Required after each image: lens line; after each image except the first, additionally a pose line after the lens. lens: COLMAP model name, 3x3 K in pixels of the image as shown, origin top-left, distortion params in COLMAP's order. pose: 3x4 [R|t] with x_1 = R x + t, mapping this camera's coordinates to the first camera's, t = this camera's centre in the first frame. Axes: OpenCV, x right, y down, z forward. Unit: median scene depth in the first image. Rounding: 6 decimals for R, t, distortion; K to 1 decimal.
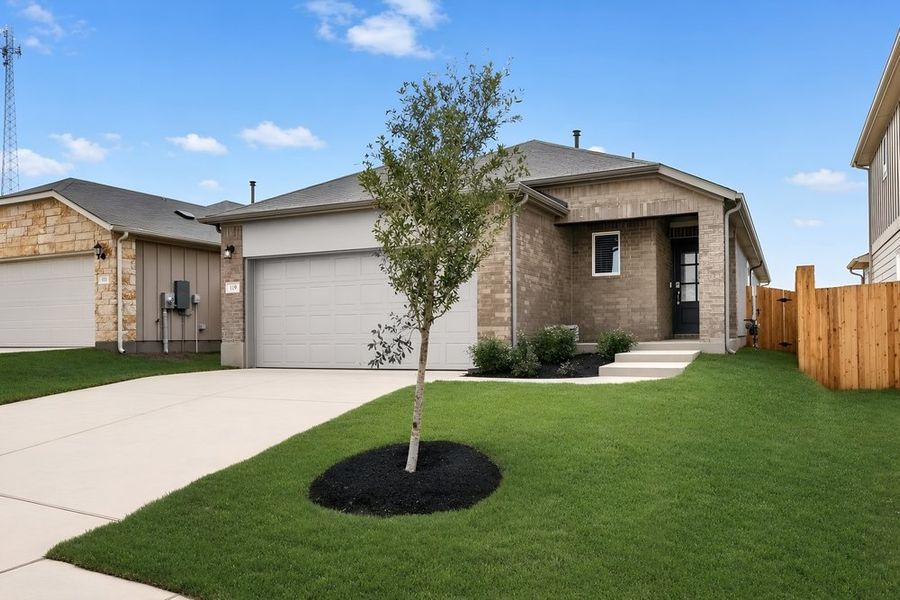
lens RADIAL K [[358.0, 0, 442.3], [0, 358.0, 303.1], [0, 0, 1]] dist [-0.000202, 0.000177]
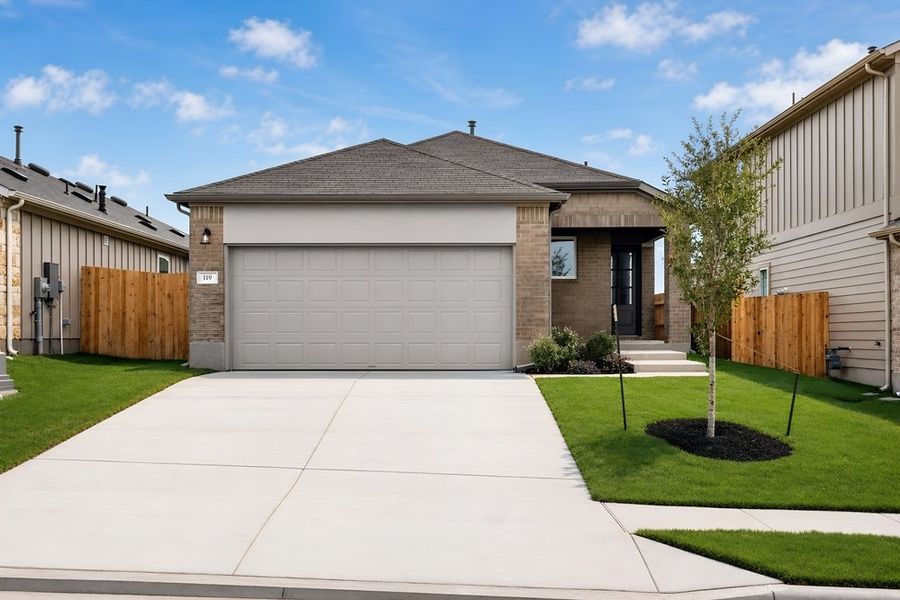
lens RADIAL K [[382.2, 0, 450.0], [0, 382.2, 300.0], [0, 0, 1]] dist [-0.000881, -0.000308]
pose [[0.975901, 0.027697, 0.216447, -0.202568], [-0.027223, 0.999616, -0.005173, -0.000192], [-0.216507, -0.000844, 0.976281, -0.023105]]
